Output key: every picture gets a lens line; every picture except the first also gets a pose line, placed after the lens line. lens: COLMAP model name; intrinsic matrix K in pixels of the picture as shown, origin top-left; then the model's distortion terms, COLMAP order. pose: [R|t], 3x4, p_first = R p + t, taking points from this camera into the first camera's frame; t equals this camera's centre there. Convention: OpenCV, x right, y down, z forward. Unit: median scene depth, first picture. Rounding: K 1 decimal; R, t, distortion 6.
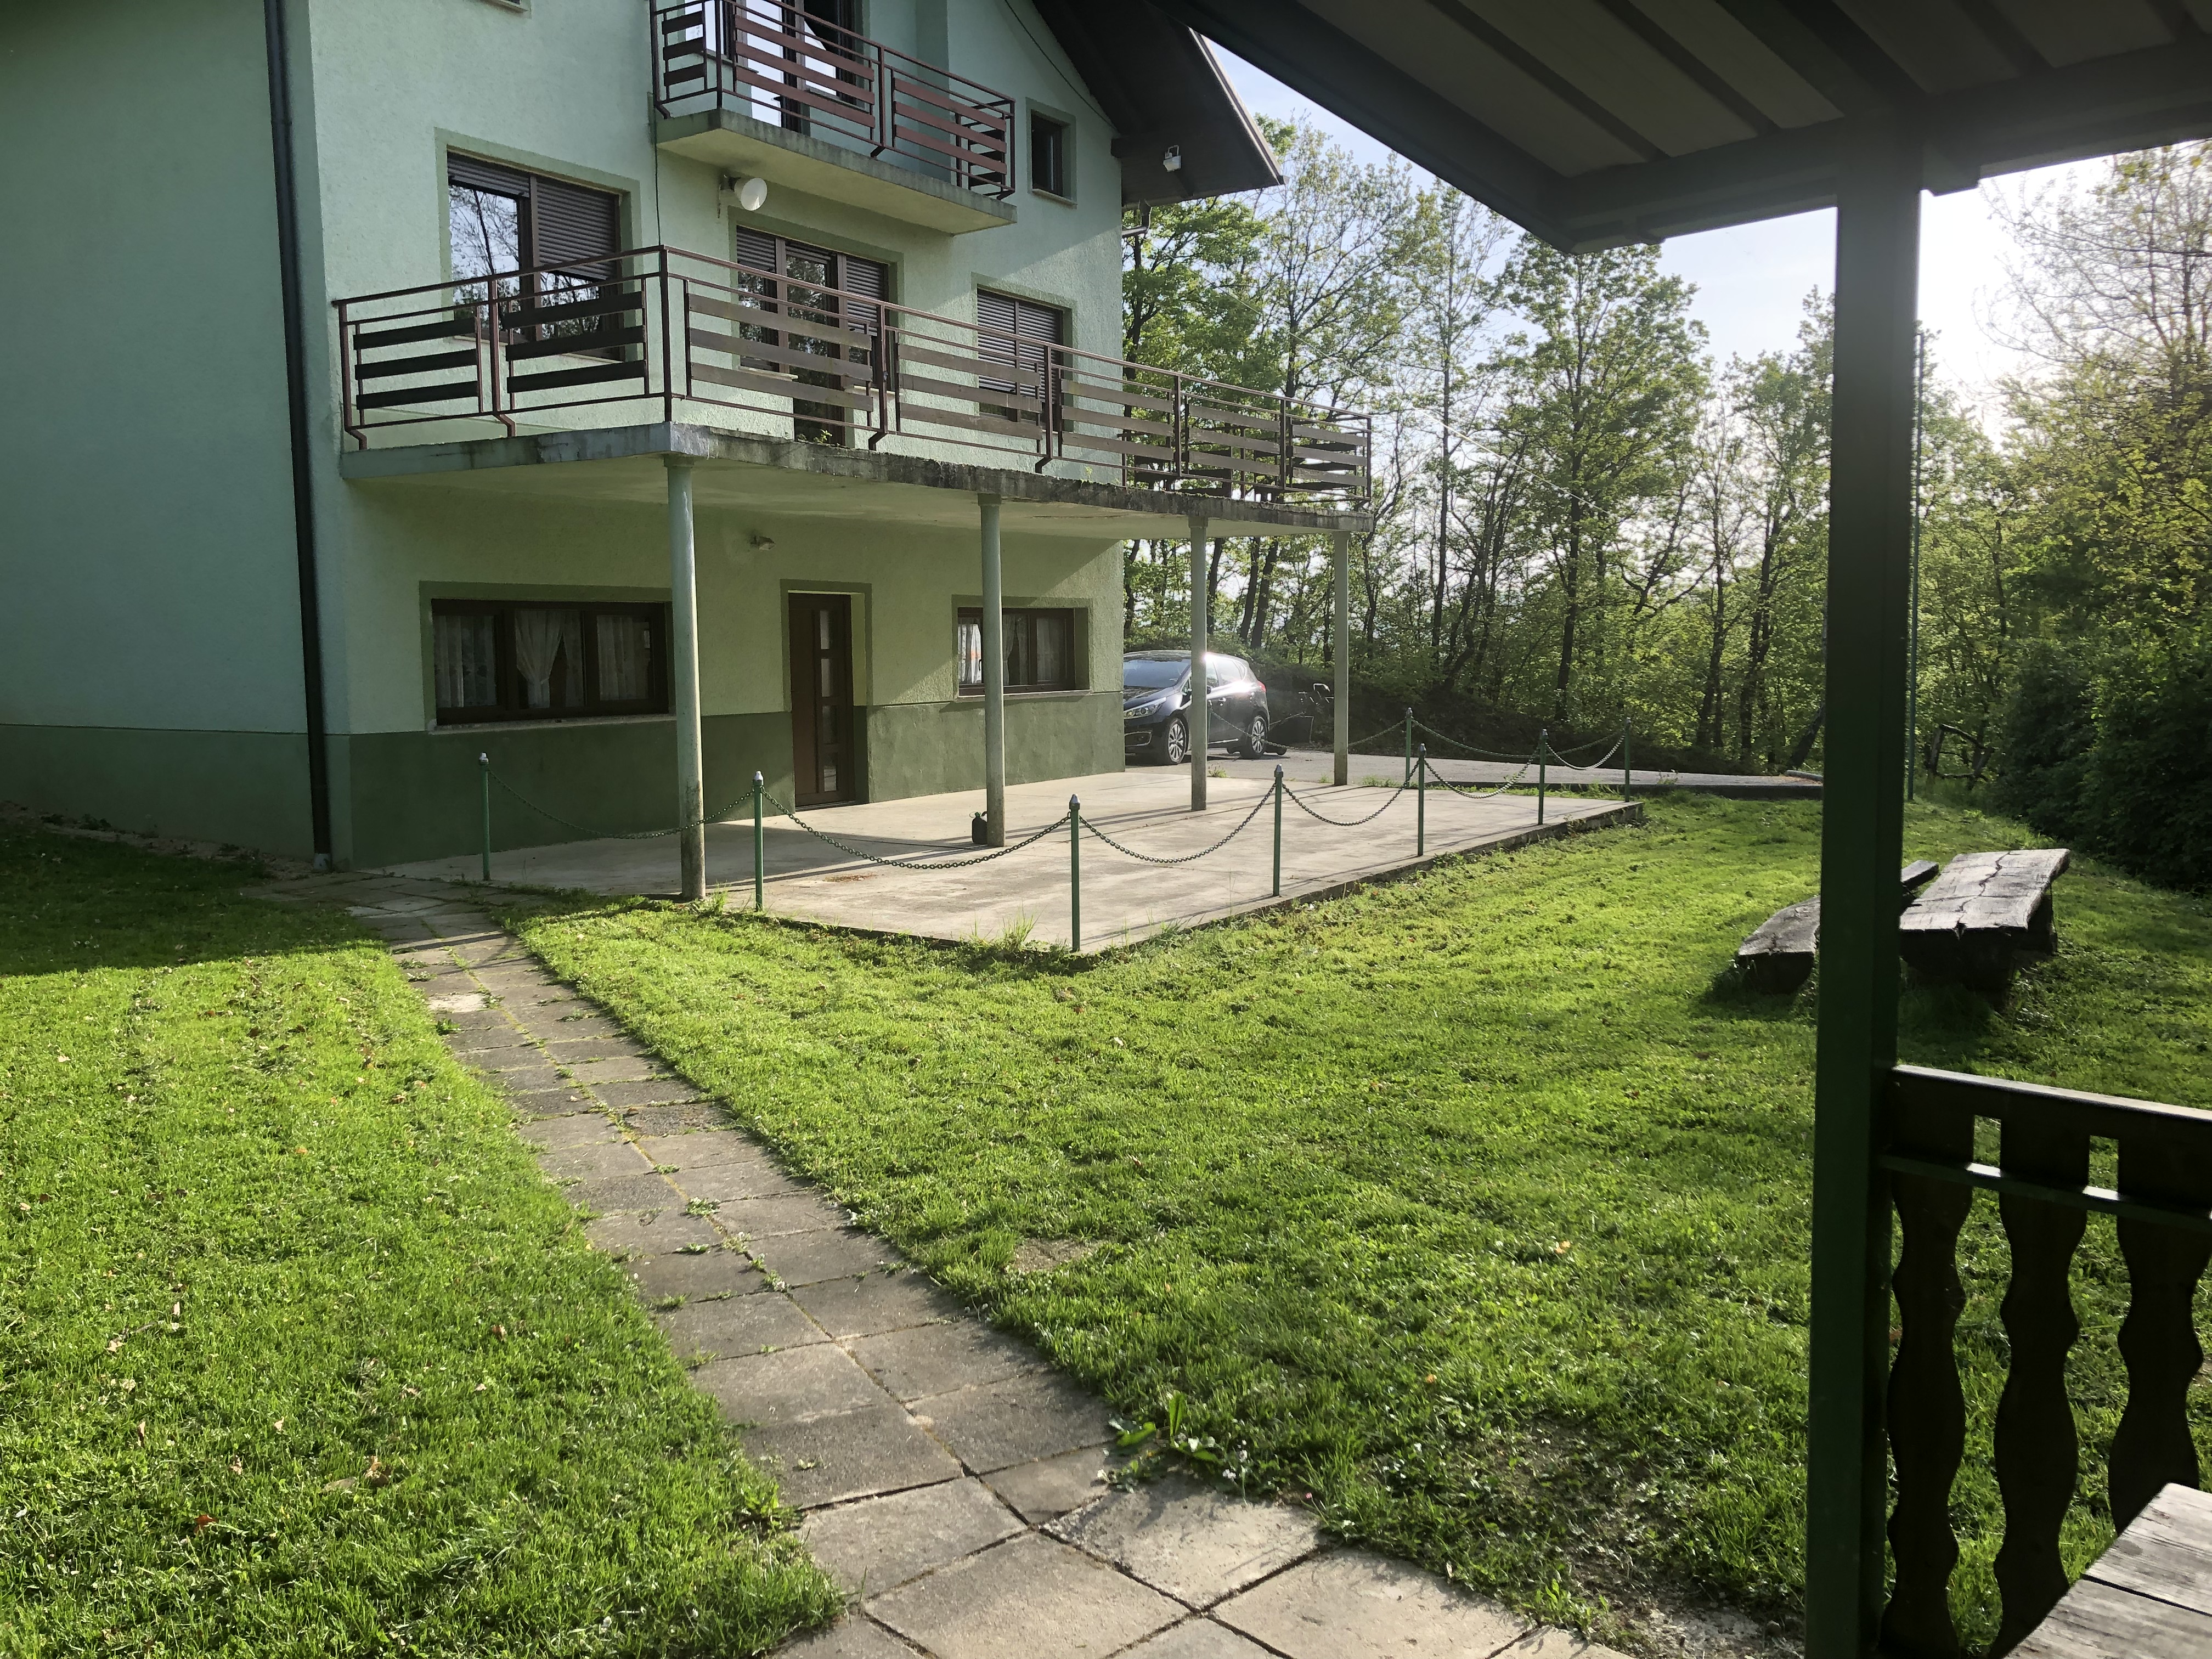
lens RADIAL K [[1802.4, 0, 1085.5], [0, 1802.4, 845.1], [0, 0, 1]] dist [0.027129, -0.019904]
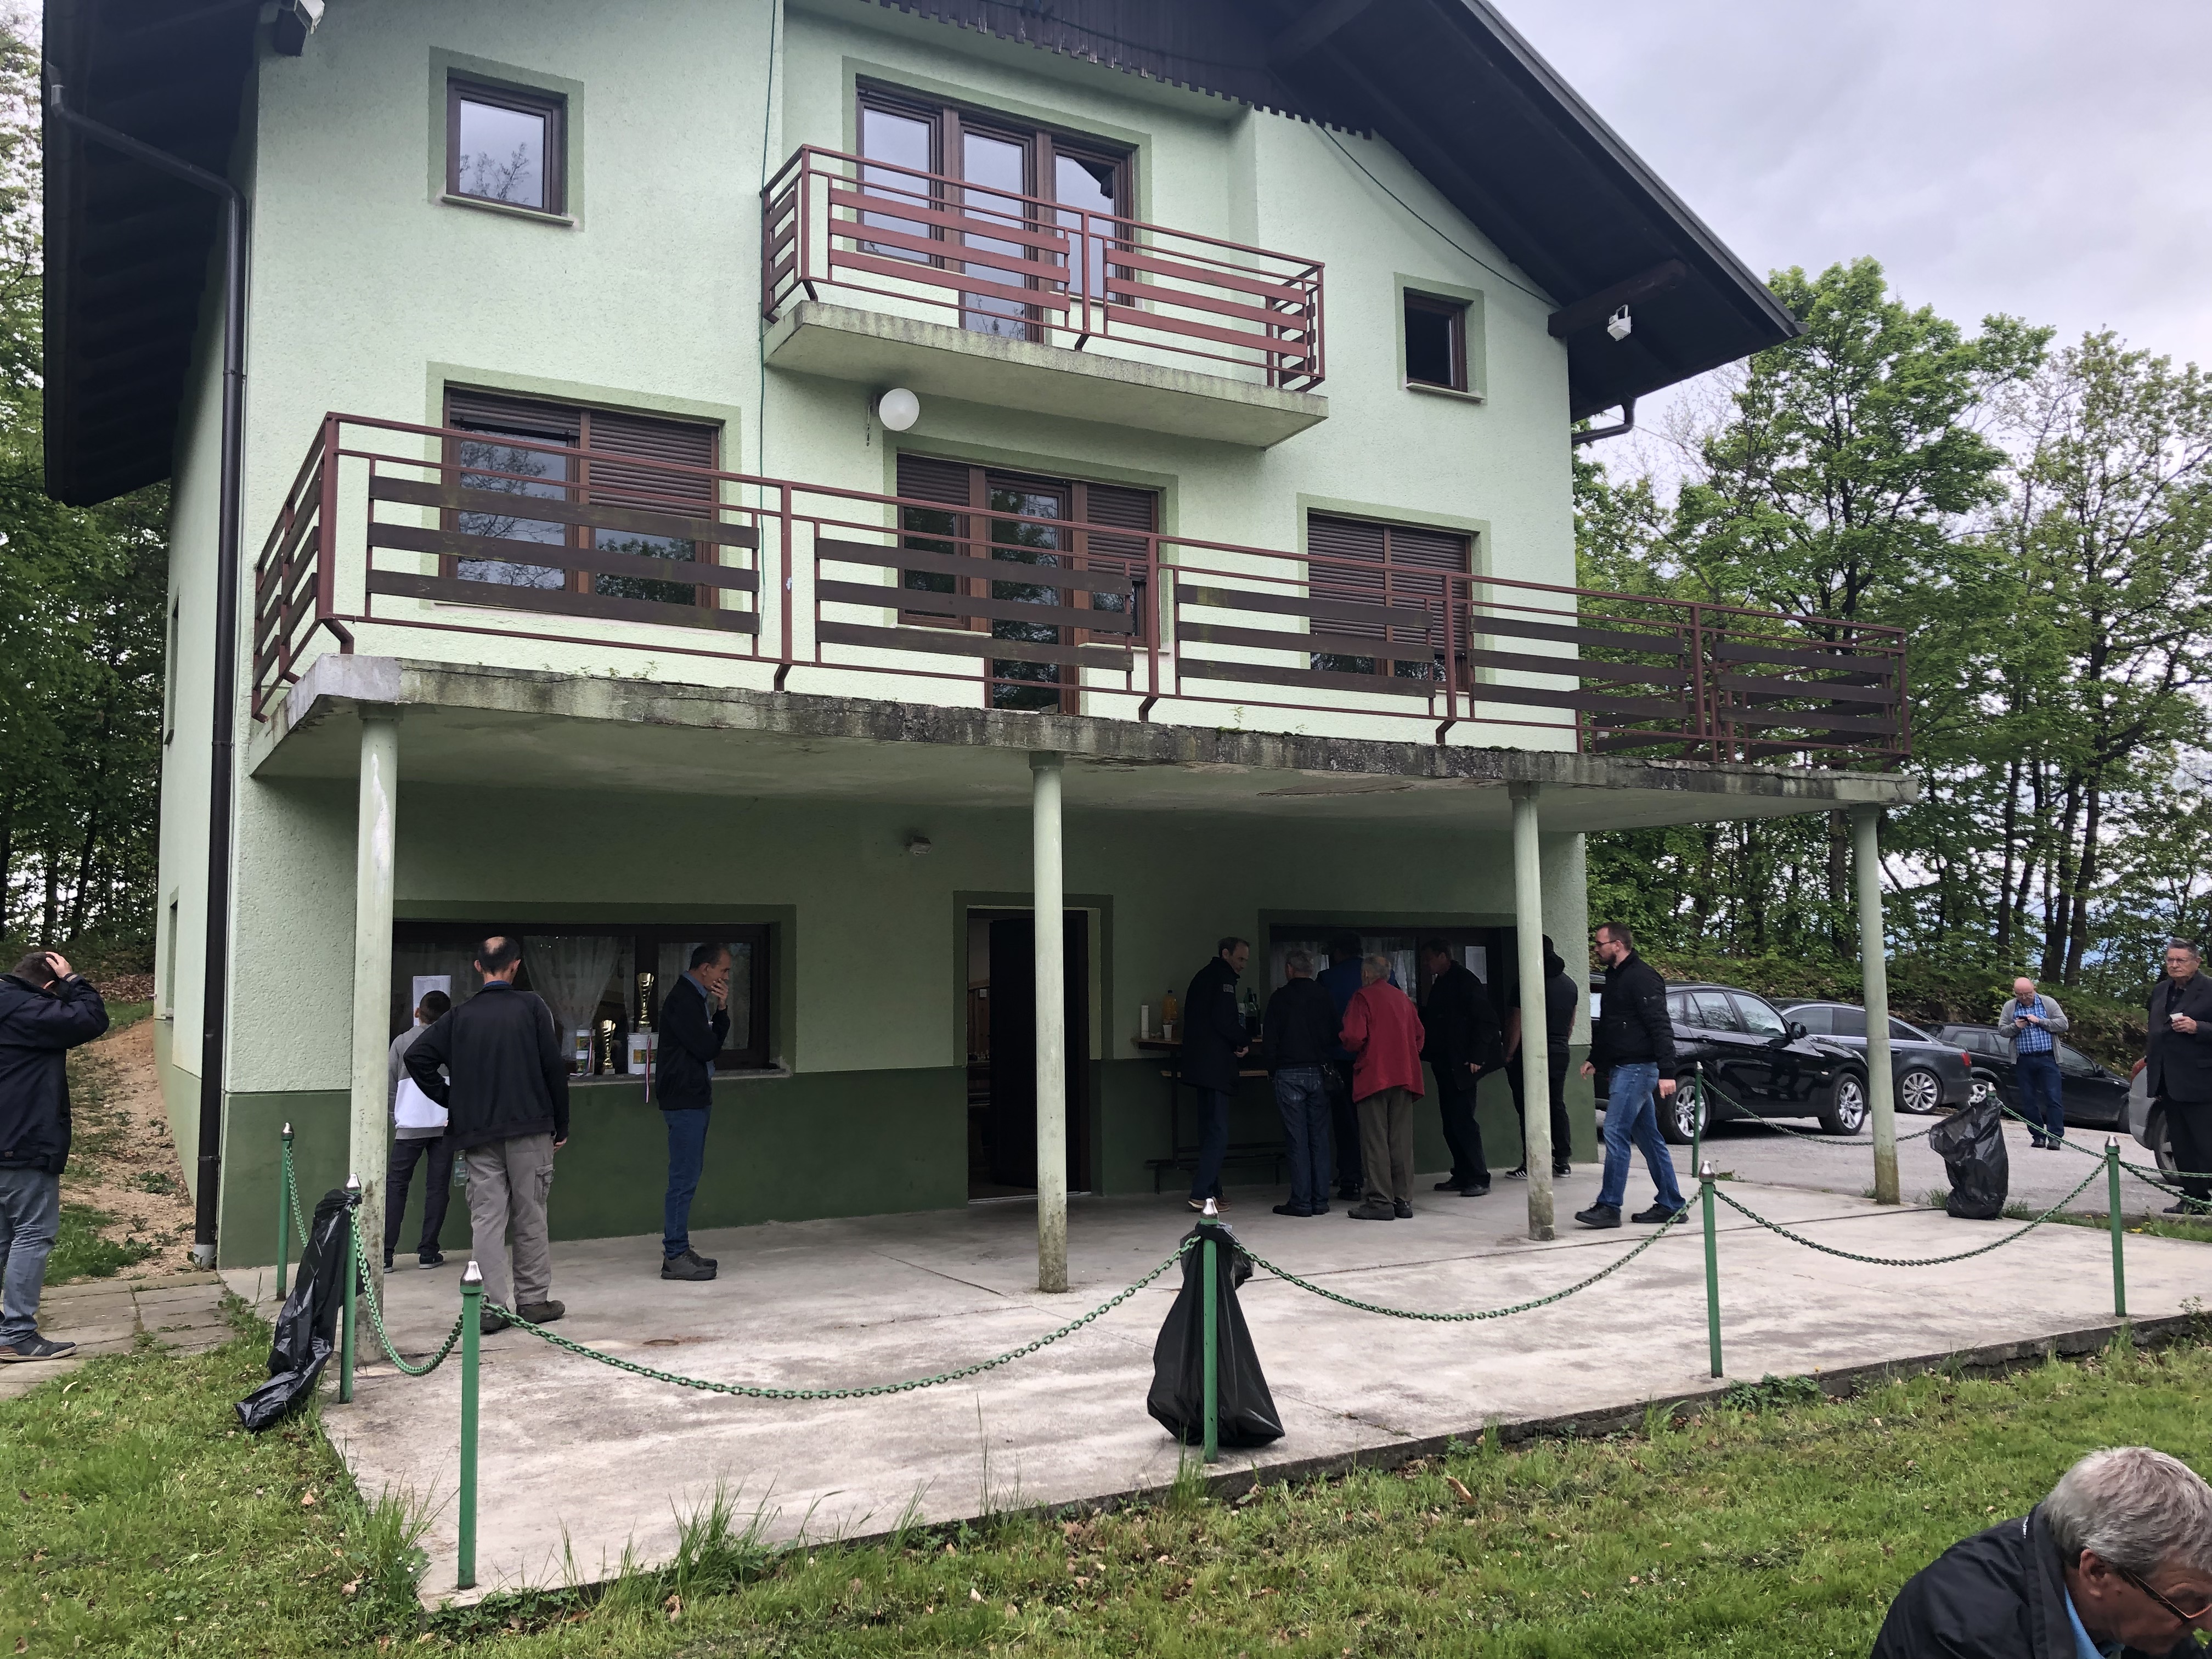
lens RADIAL K [[1802.4, 0, 1101.3], [0, 1802.4, 829.6], [0, 0, 1]] dist [0.027129, -0.019904]
pose [[0.886084, -0.040407, -0.461760, 0.237044], [-0.051199, 0.981566, -0.184141, -0.037844], [0.460688, 0.186806, 0.867681, 0.373992]]
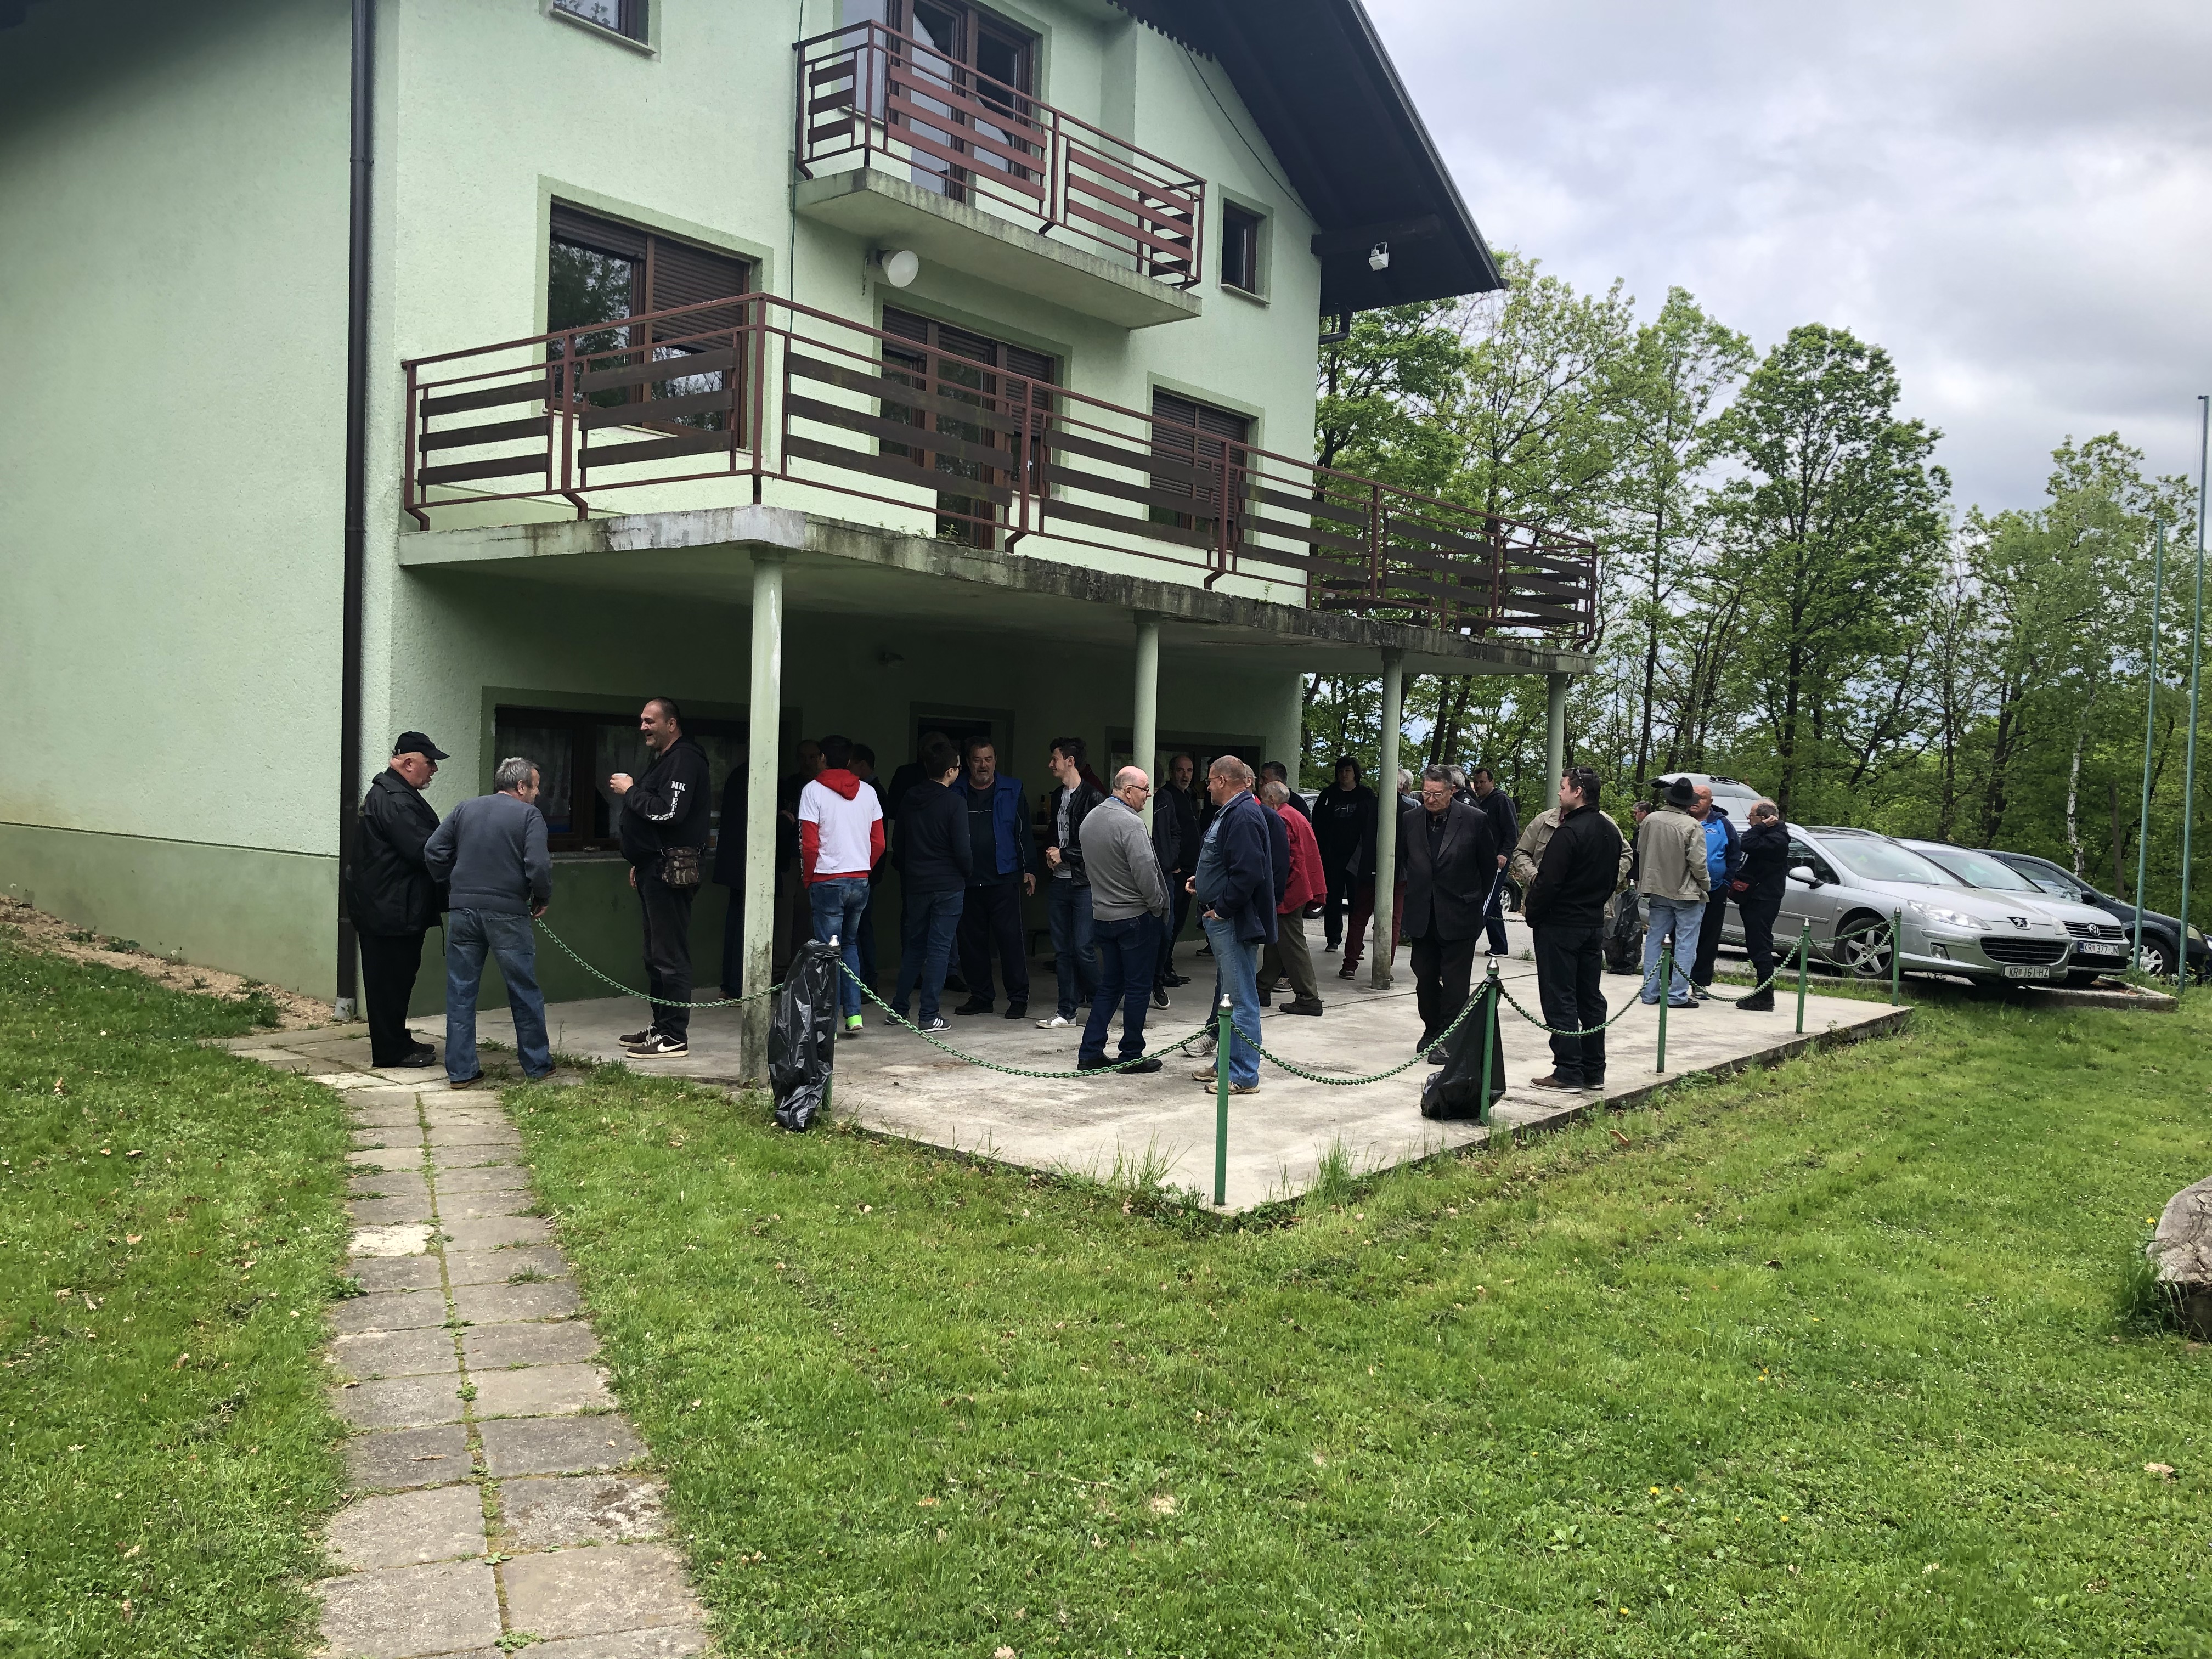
lens RADIAL K [[1802.4, 0, 1087.1], [0, 1802.4, 848.2], [0, 0, 1]] dist [0.027129, -0.019904]
pose [[0.994372, 0.048763, -0.094051, 0.002576], [-0.055358, 0.996091, -0.068835, -0.020895], [0.090326, 0.073654, 0.993185, 0.144636]]
